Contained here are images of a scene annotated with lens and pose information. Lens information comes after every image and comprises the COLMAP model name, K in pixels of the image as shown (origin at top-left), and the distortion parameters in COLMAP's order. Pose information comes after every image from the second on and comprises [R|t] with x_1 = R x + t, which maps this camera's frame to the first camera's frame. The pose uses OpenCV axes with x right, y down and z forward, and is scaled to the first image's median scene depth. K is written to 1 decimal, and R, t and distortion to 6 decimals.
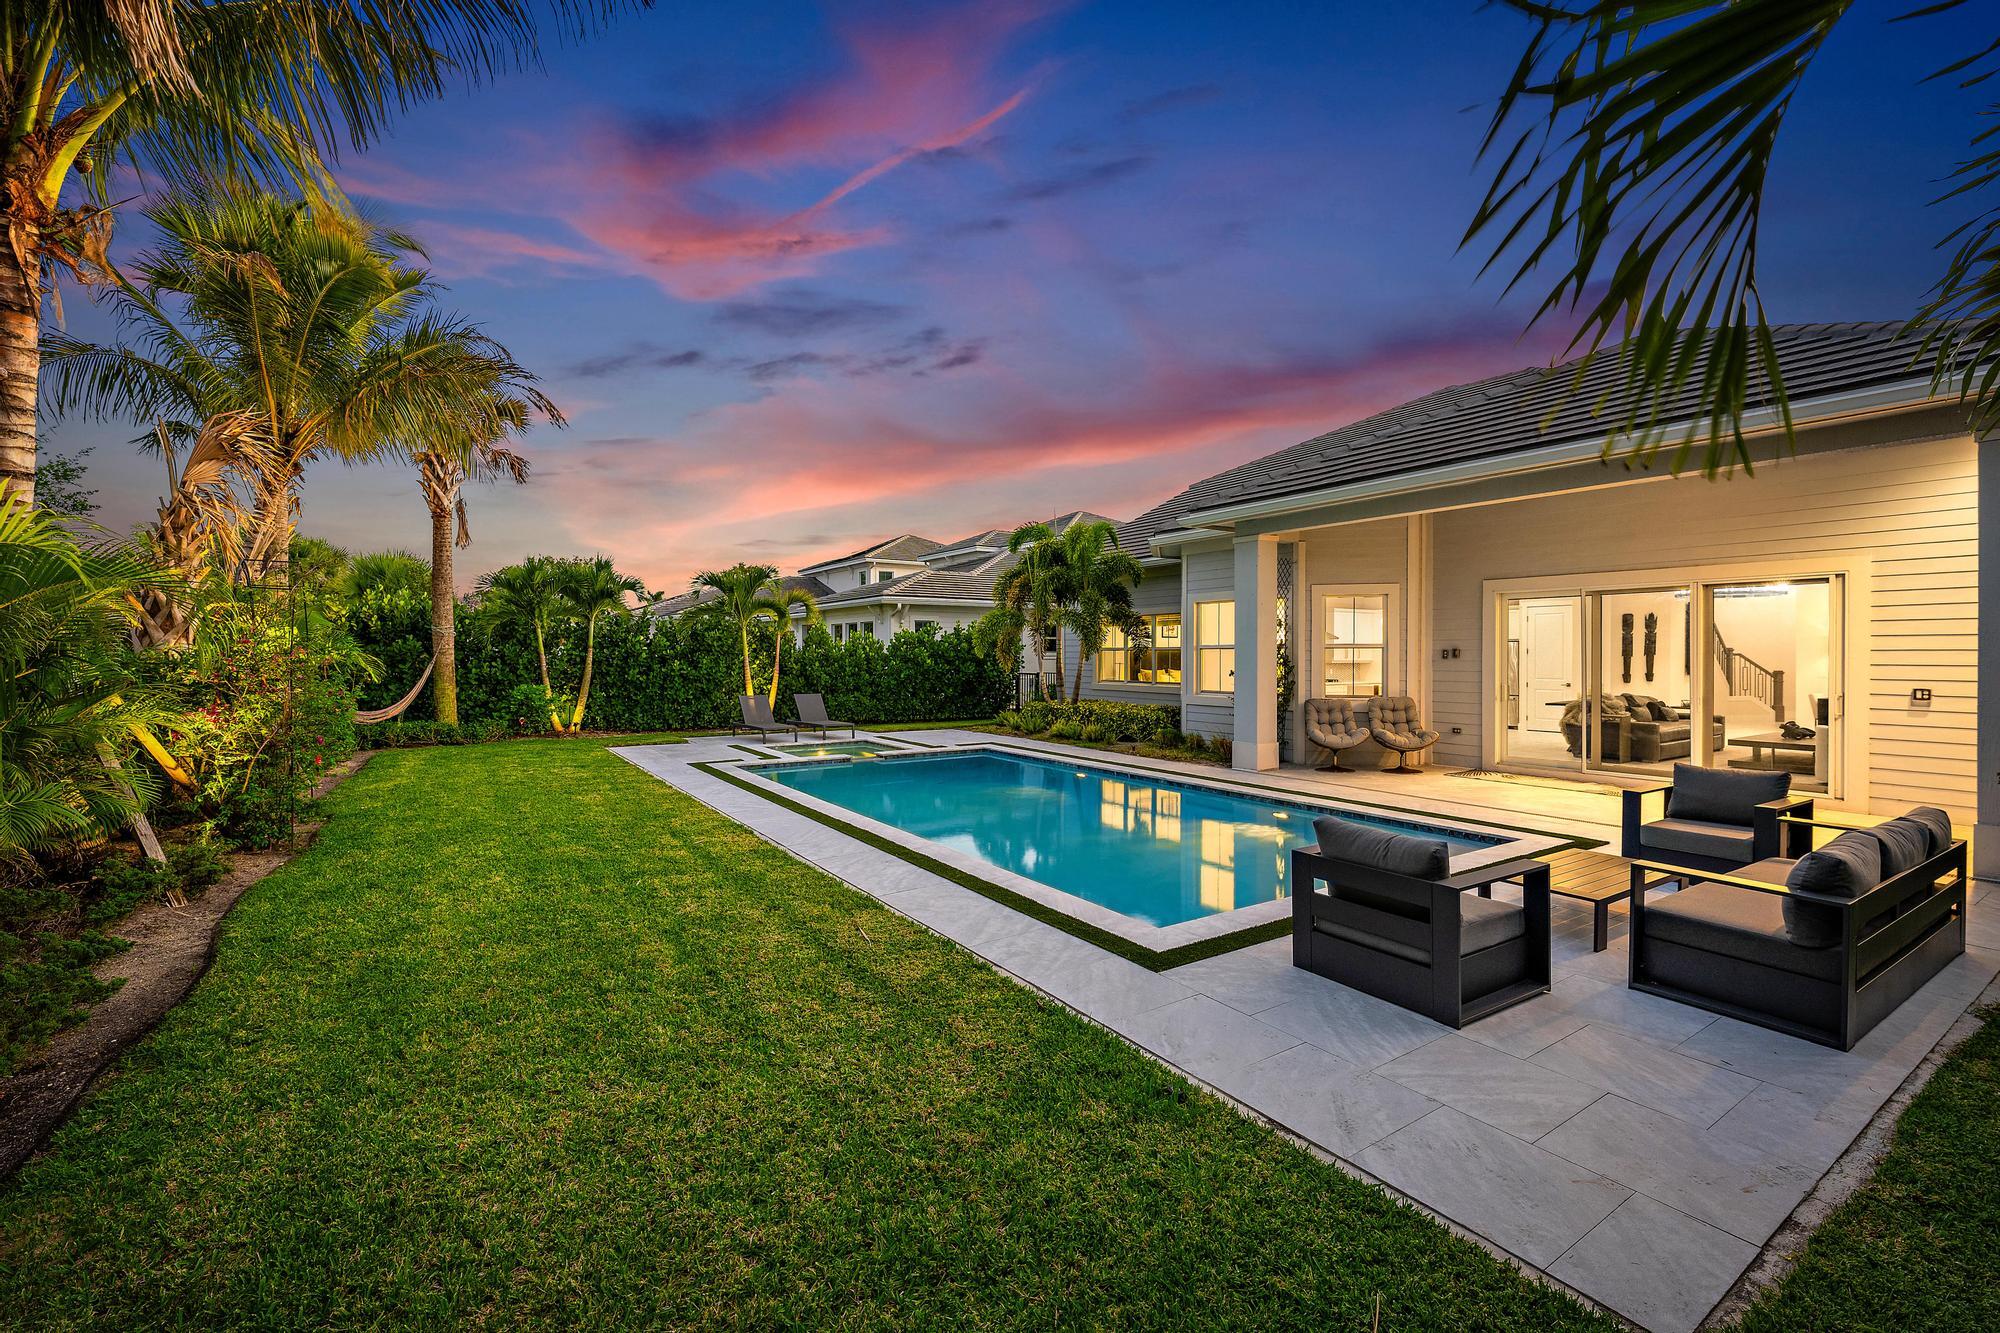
lens RADIAL K [[843.5, 0, 987.9], [0, 843.5, 662.5], [0, 0, 1]] dist [0.002982, 0.000526]
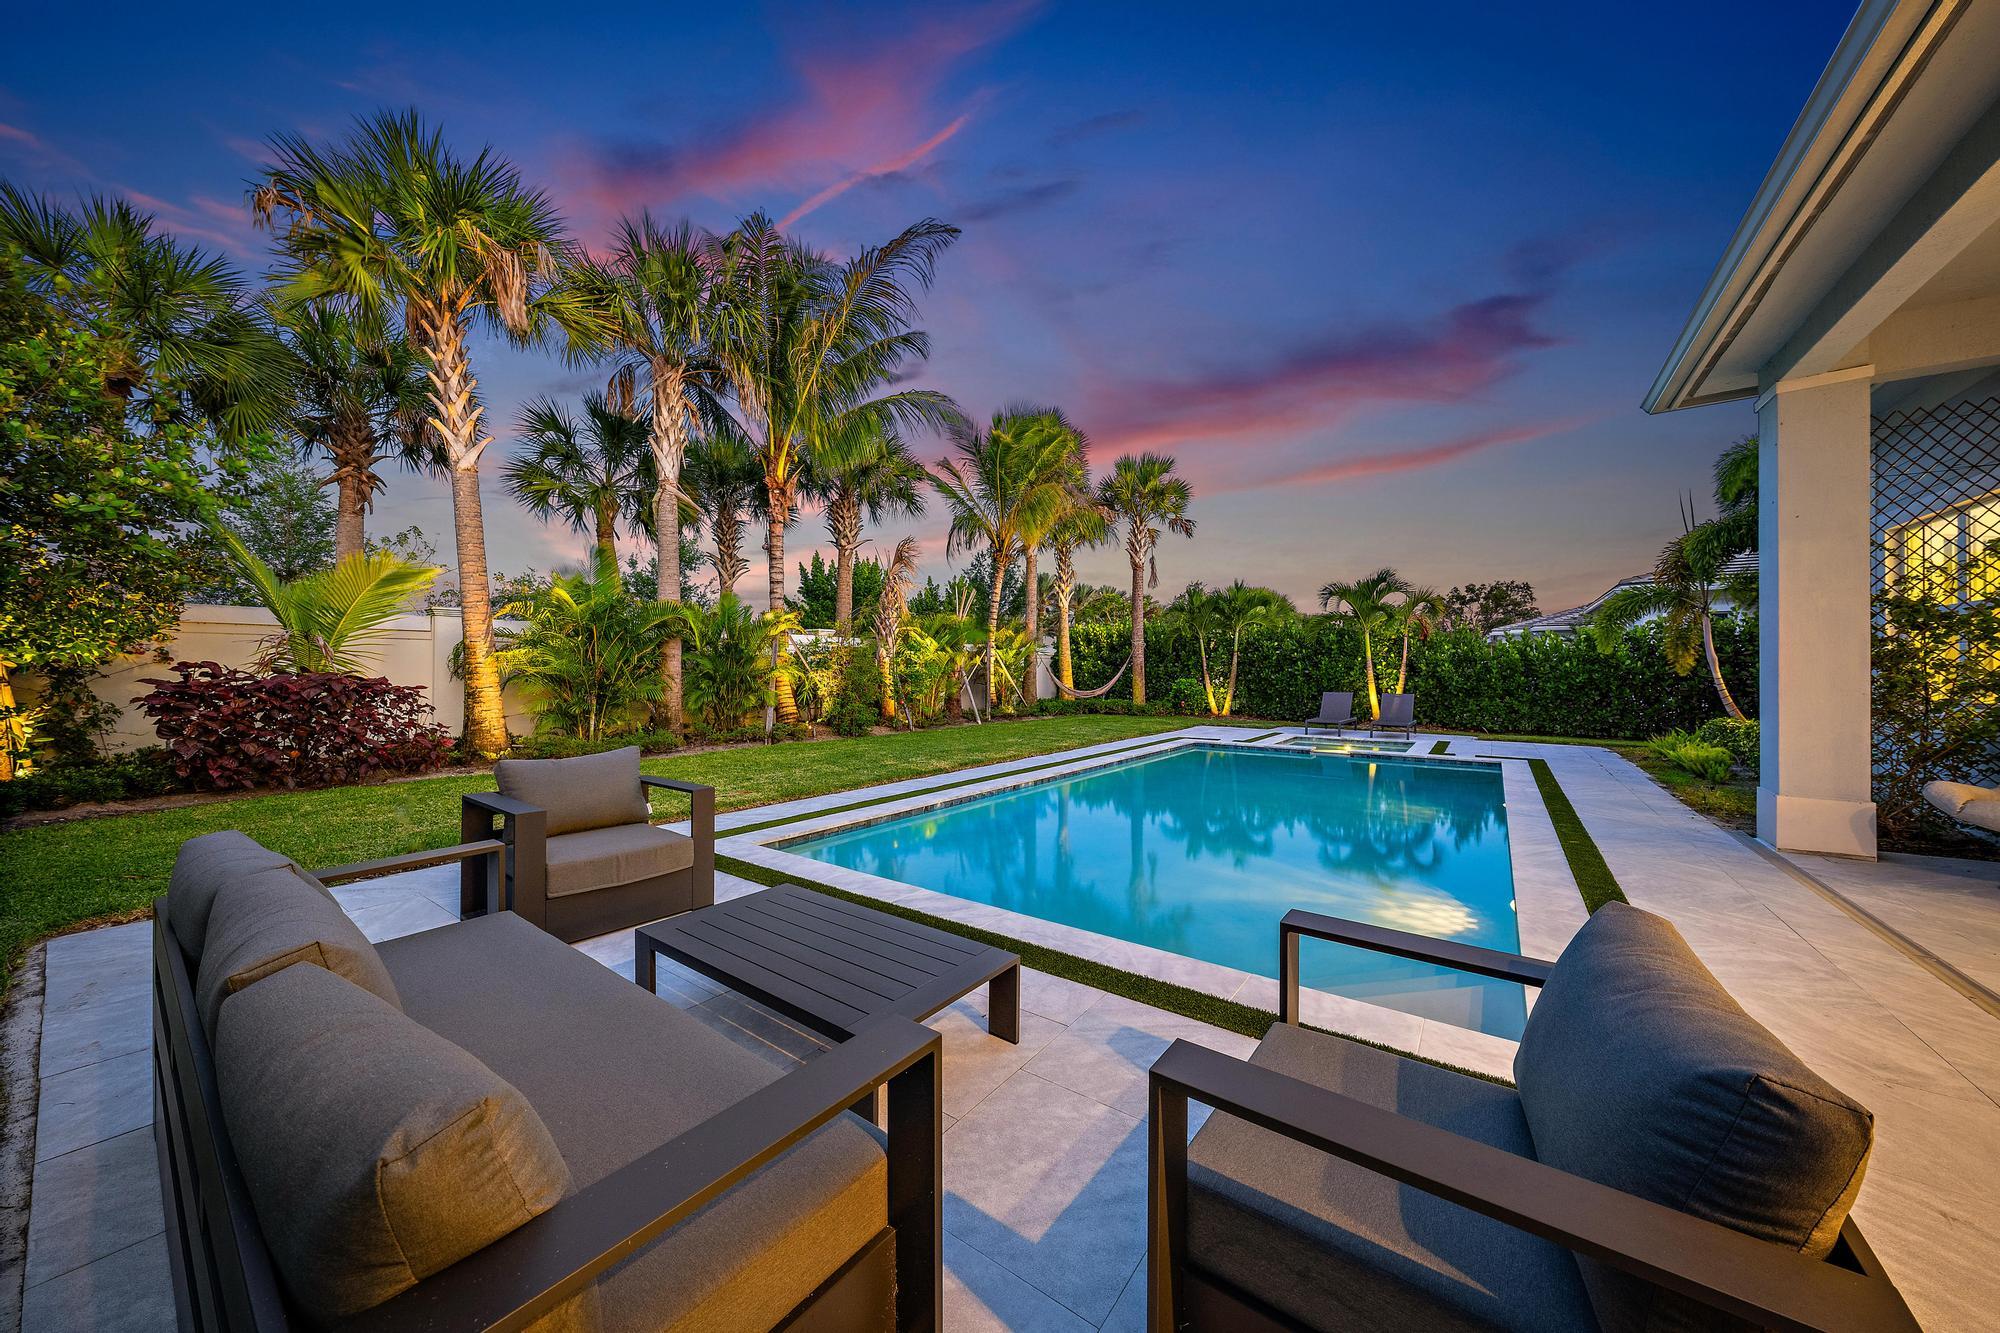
lens RADIAL K [[665.8, 0, 1004.6], [0, 665.8, 666.7], [0, 0, 1]] dist [0.002185, -0.000032]
pose [[0.359297, -0.006278, -0.933202, 0.404617], [-0.012114, 0.999862, -0.011390, 0.023779], [0.933145, 0.015397, 0.359171, 0.331800]]
